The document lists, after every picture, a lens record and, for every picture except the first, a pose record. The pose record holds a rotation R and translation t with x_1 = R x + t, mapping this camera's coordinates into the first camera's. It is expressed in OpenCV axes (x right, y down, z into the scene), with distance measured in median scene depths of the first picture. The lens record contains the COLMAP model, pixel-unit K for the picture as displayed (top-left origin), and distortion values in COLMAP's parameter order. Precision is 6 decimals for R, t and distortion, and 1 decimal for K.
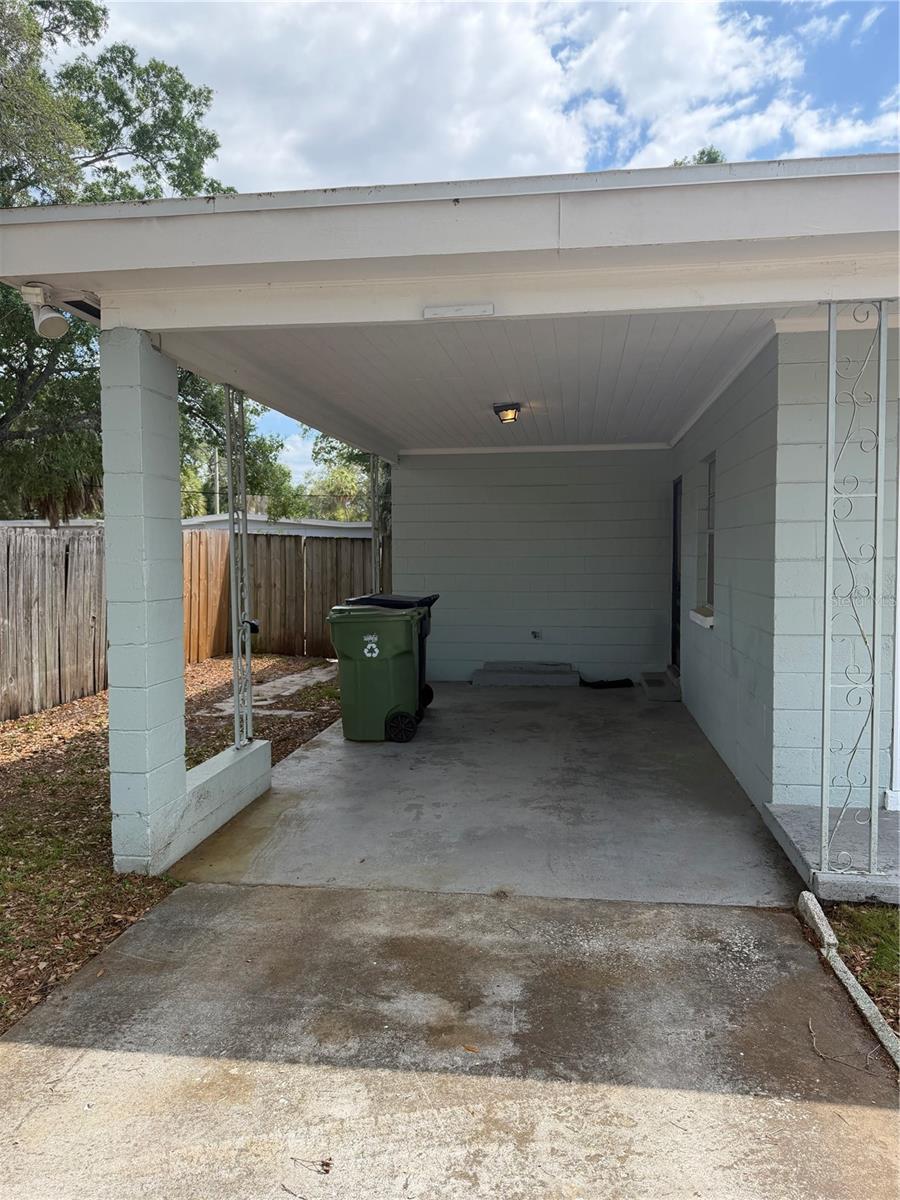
lens RADIAL K [[850.6, 0, 442.2], [0, 850.6, 594.9], [0, 0, 1]] dist [0.034580, -0.014916]
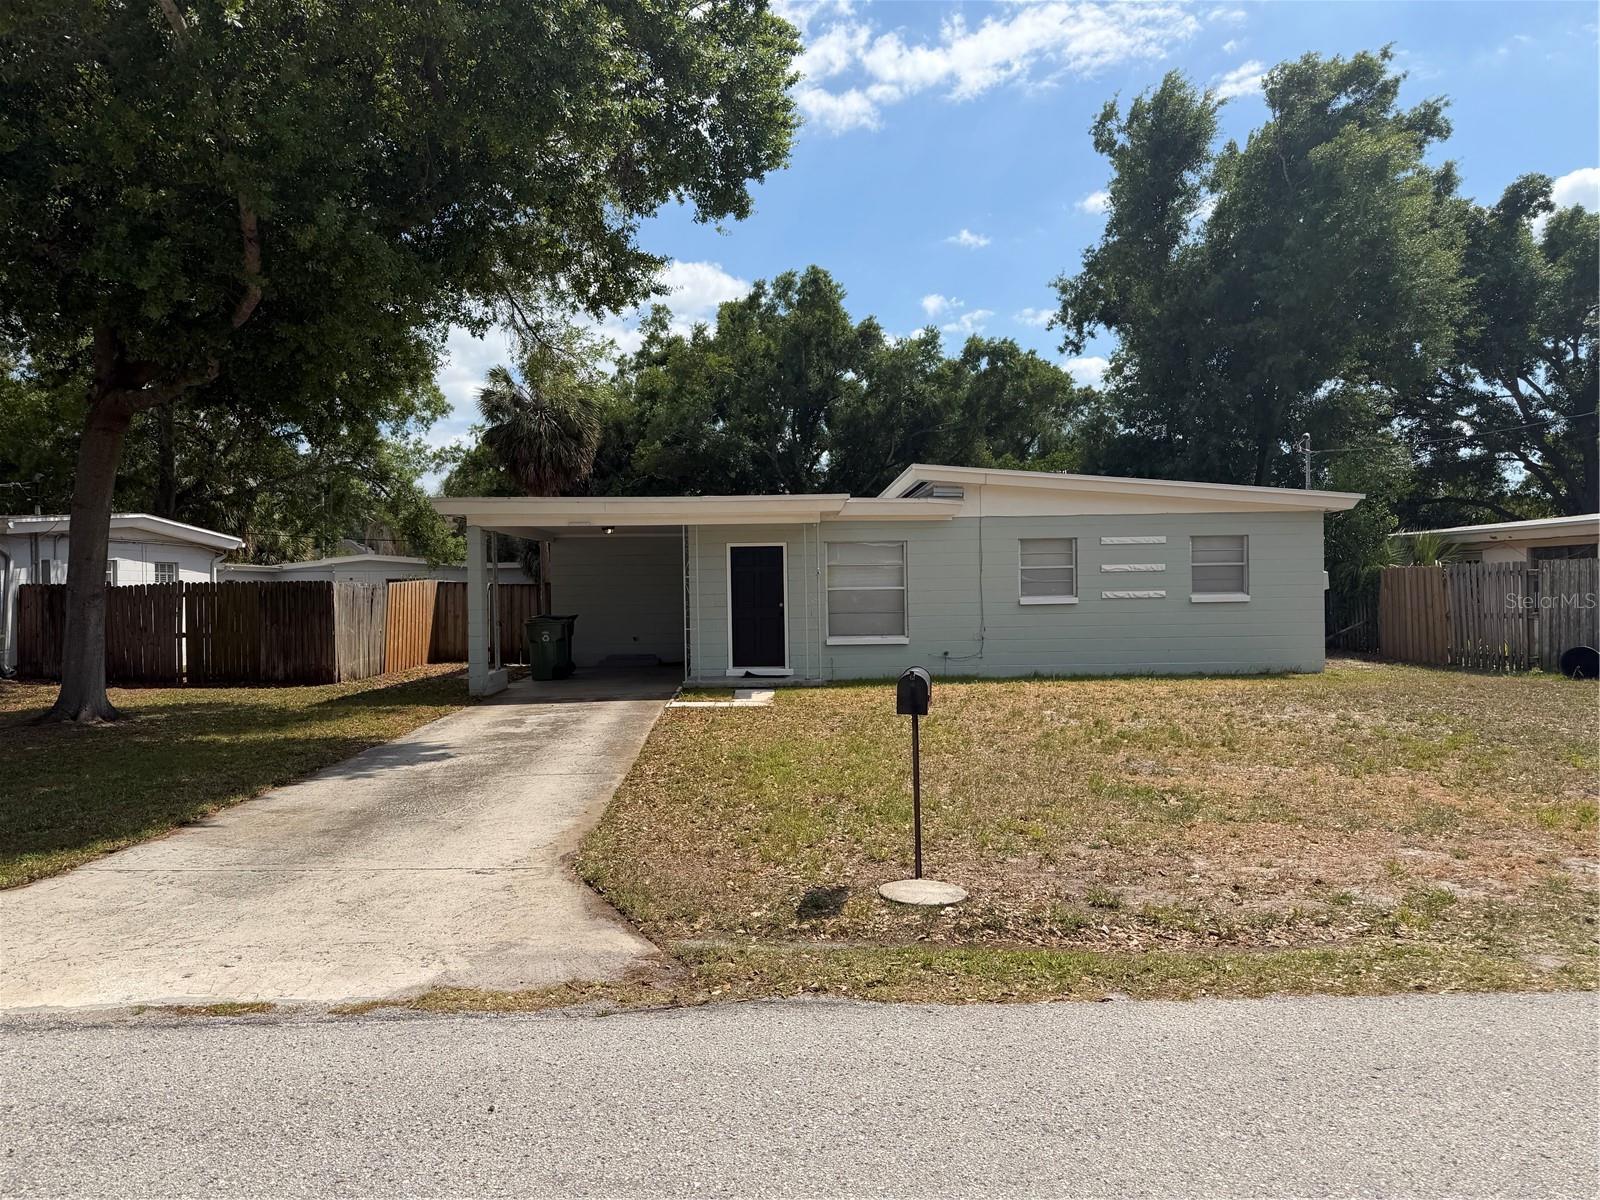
lens RADIAL K [[1134.1, 0, 802.8], [0, 1134.1, 592.2], [0, 0, 1]] dist [0.034580, -0.014916]
pose [[0.983607, -0.006881, 0.180193, 0.028442], [0.015702, 0.998744, -0.047574, 0.065279], [-0.179639, 0.049624, 0.982480, -1.362510]]
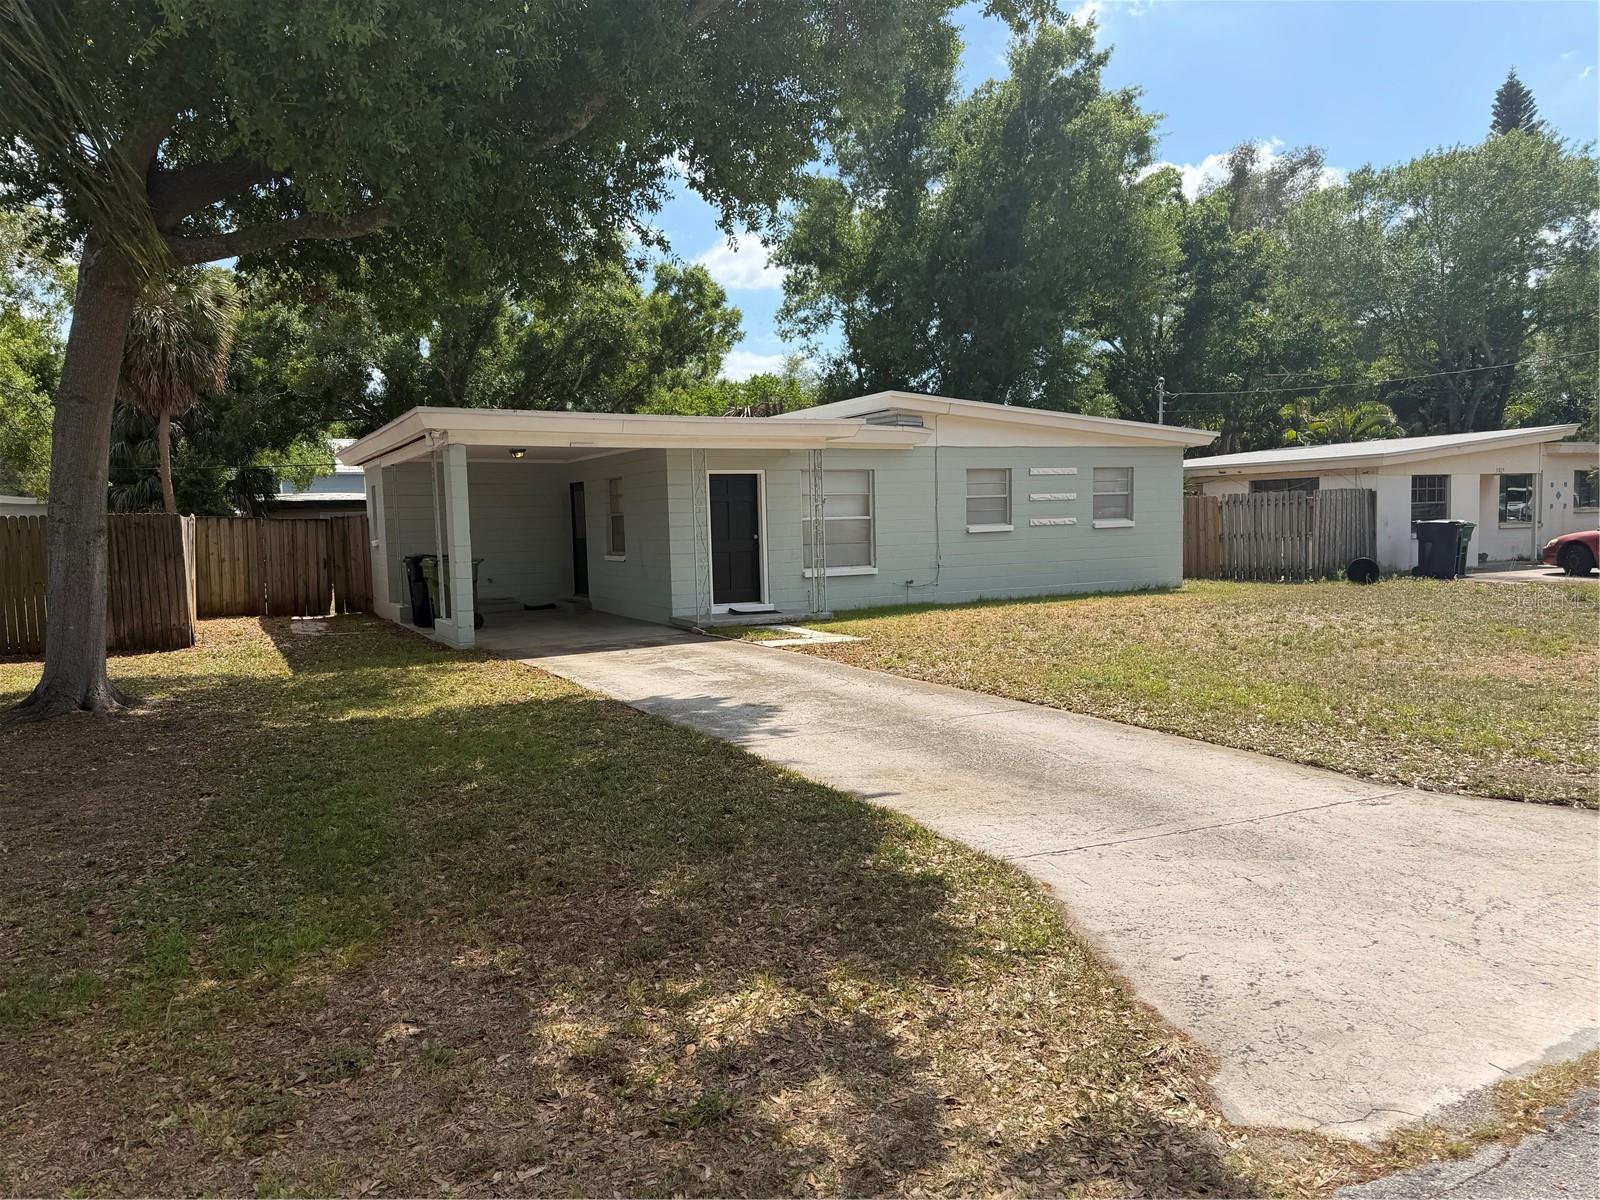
lens RADIAL K [[1134.1, 0, 796.8], [0, 1134.1, 605.3], [0, 0, 1]] dist [0.034580, -0.014916]
pose [[0.805175, -0.057725, 0.590221, -0.652065], [0.047772, 0.998330, 0.032468, 0.049848], [-0.591110, 0.002053, 0.806588, -0.981666]]
